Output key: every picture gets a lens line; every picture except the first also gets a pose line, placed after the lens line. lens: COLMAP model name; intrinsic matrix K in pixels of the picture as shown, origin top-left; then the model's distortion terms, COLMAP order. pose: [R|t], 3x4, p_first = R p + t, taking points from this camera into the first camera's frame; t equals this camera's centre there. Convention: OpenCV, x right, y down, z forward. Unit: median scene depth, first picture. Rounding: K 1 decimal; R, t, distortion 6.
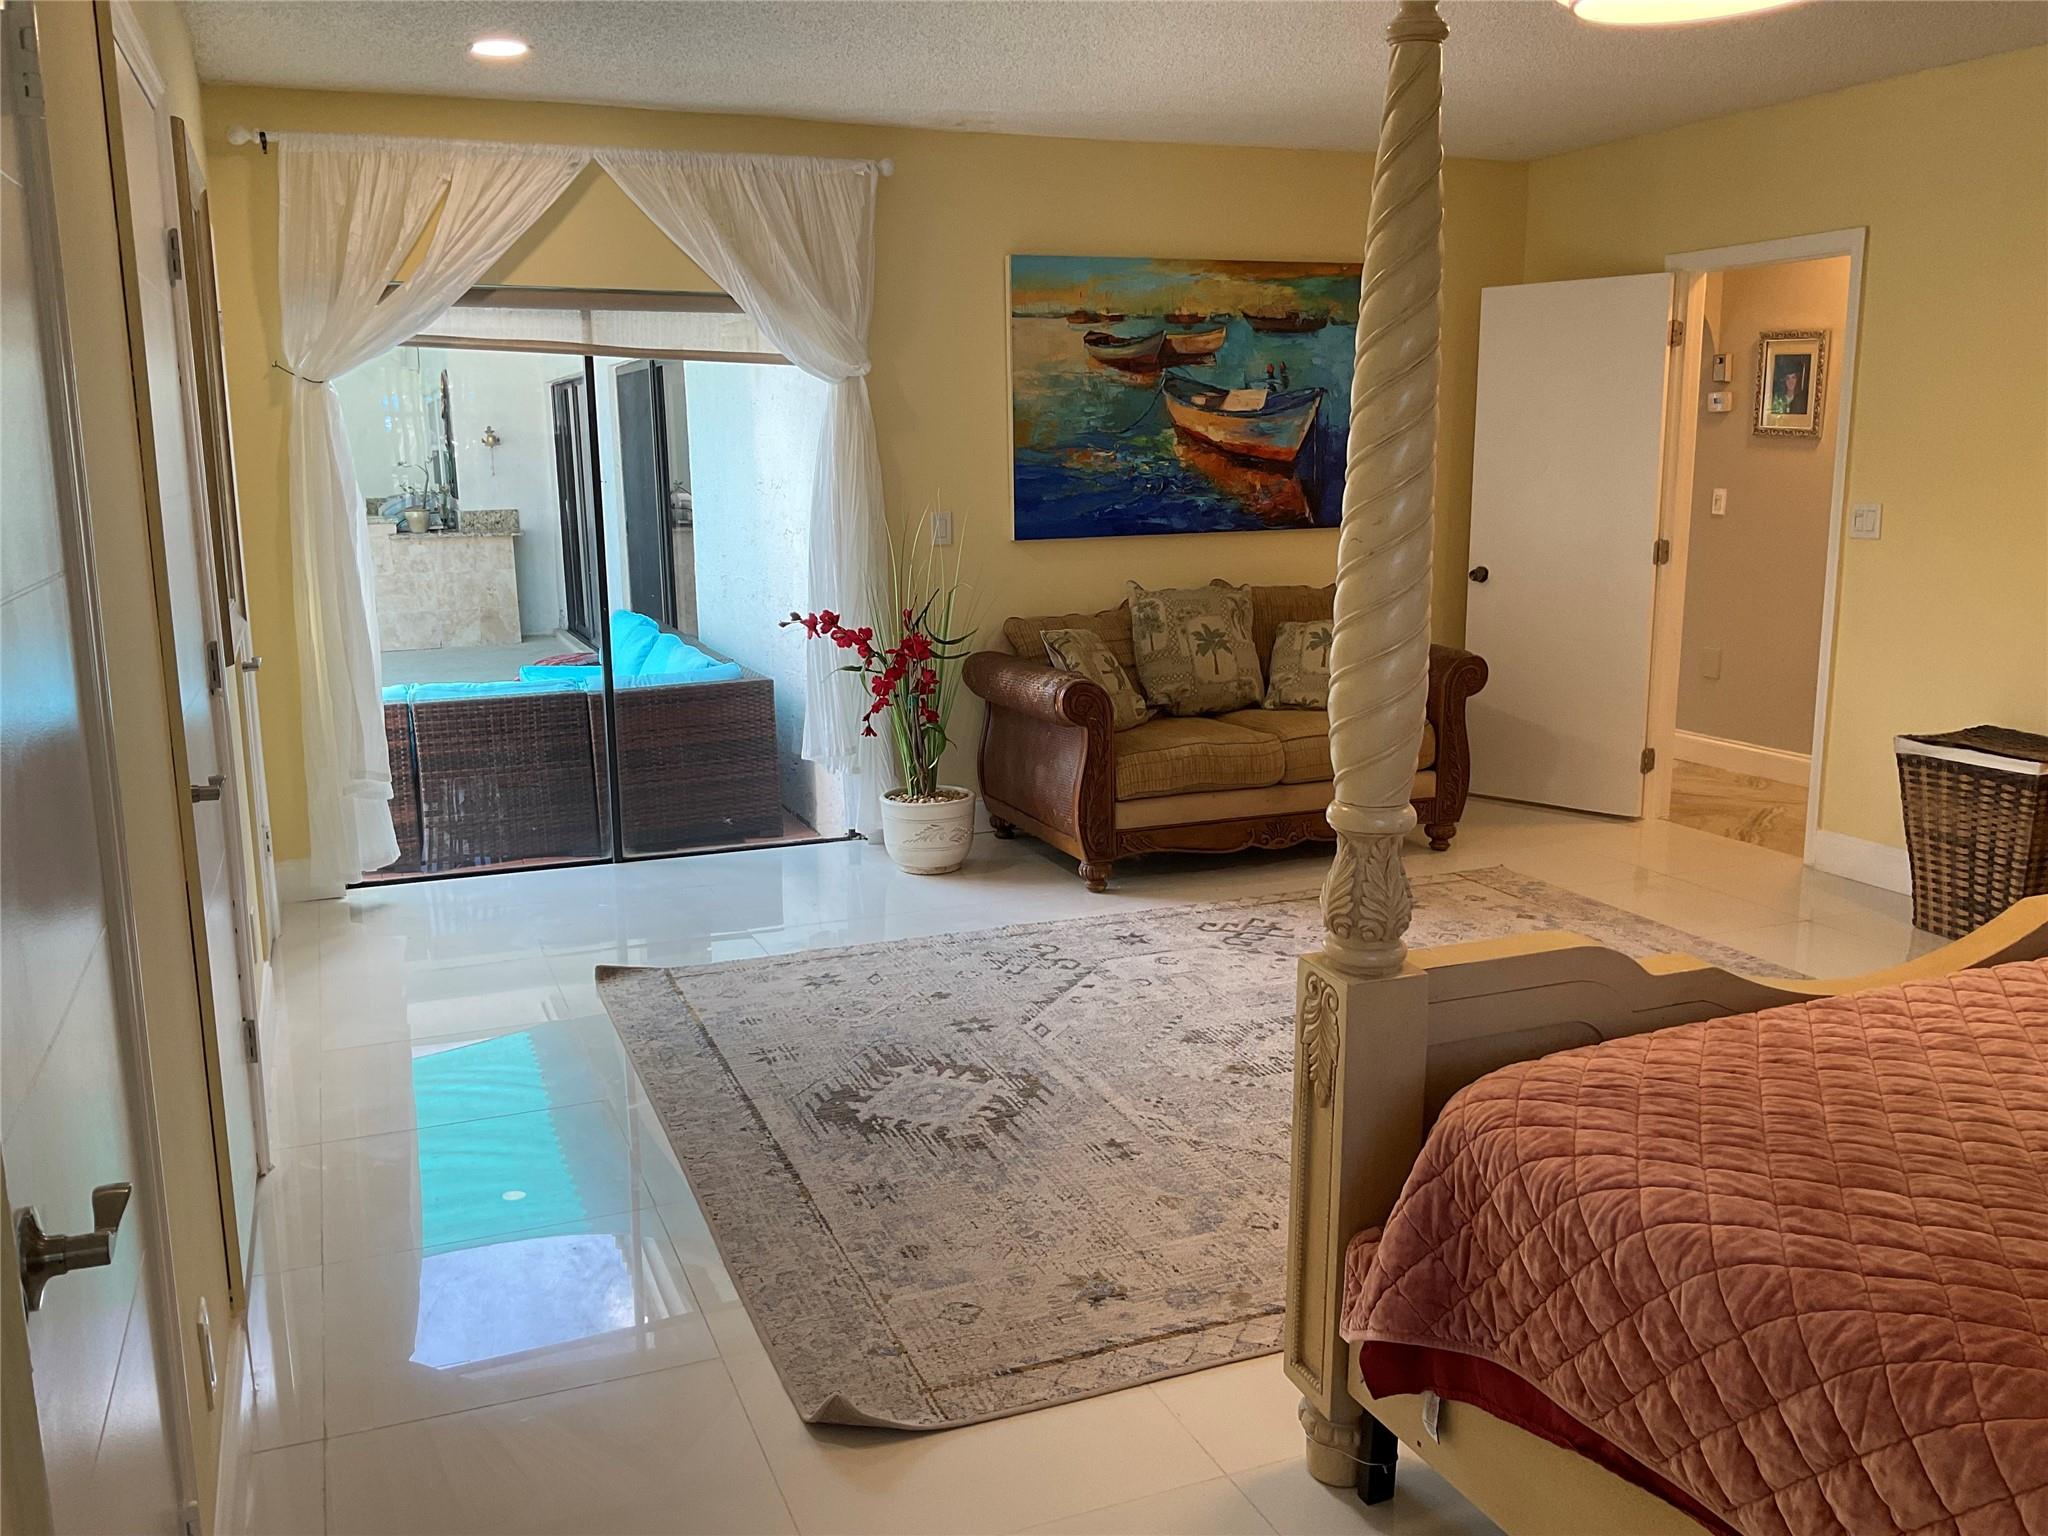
lens RADIAL K [[1660.5, 0, 1024.0], [0, 1660.5, 768.0], [0, 0, 1]] dist [0.096434, -0.179840]
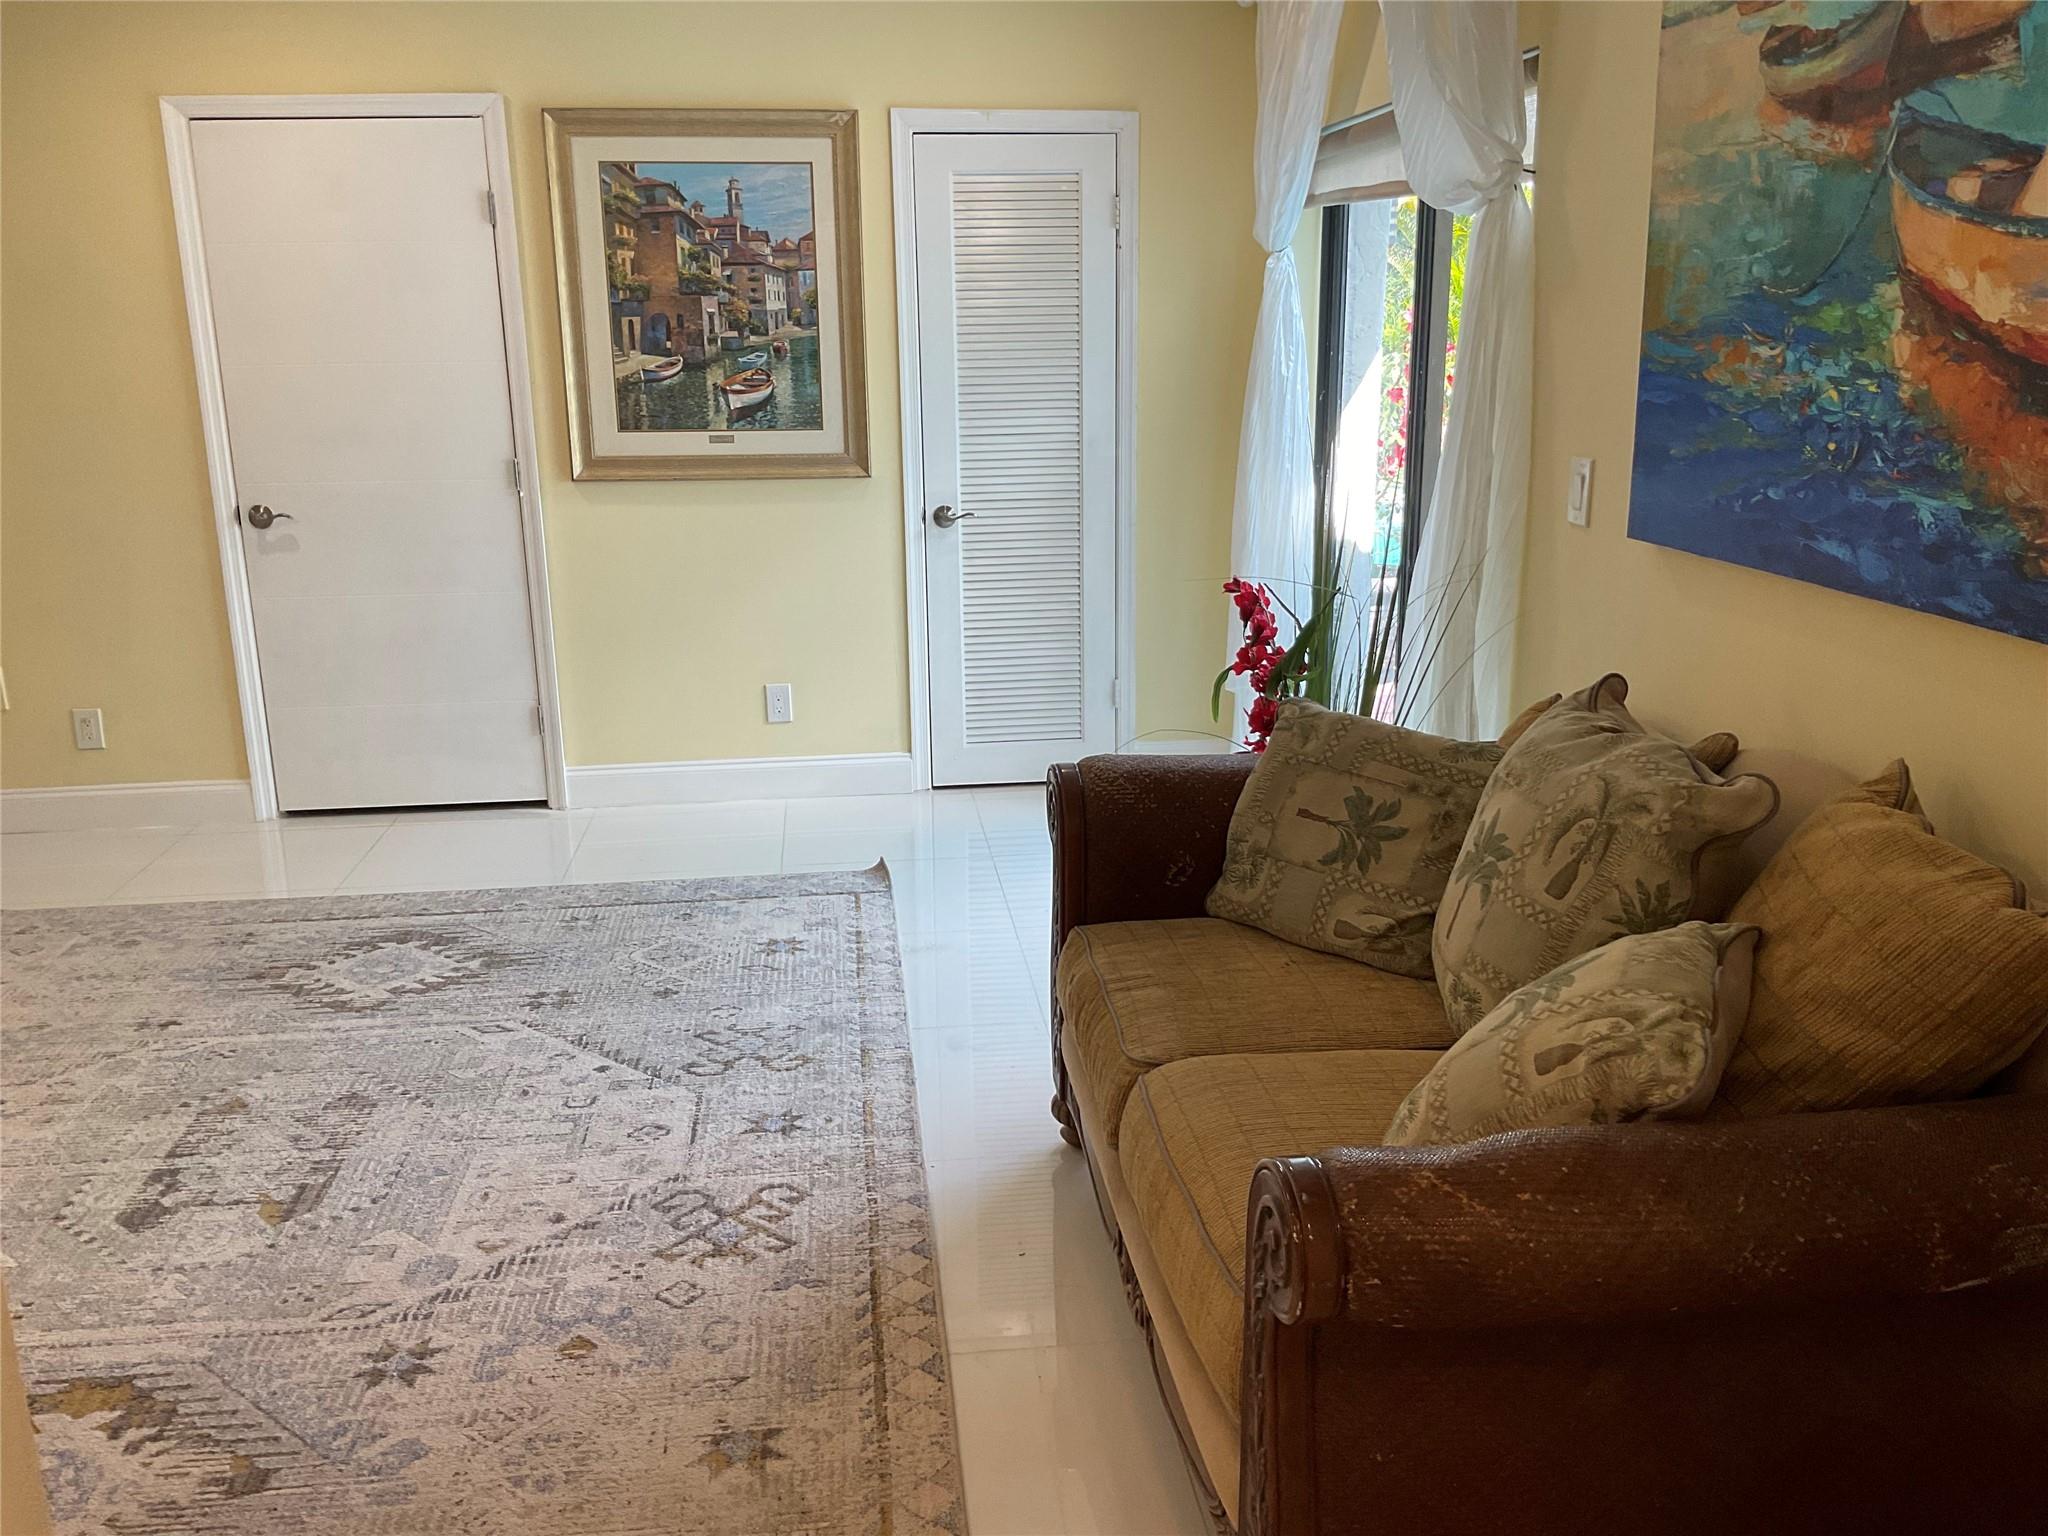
lens RADIAL K [[1660.5, 0, 1024.0], [0, 1660.5, 768.0], [0, 0, 1]] dist [0.096434, -0.179840]
pose [[-0.265834, 0.263726, -0.927244, 0.480447], [-0.158552, 0.936793, 0.311898, -0.194410], [0.950891, 0.229930, -0.207217, 0.950387]]
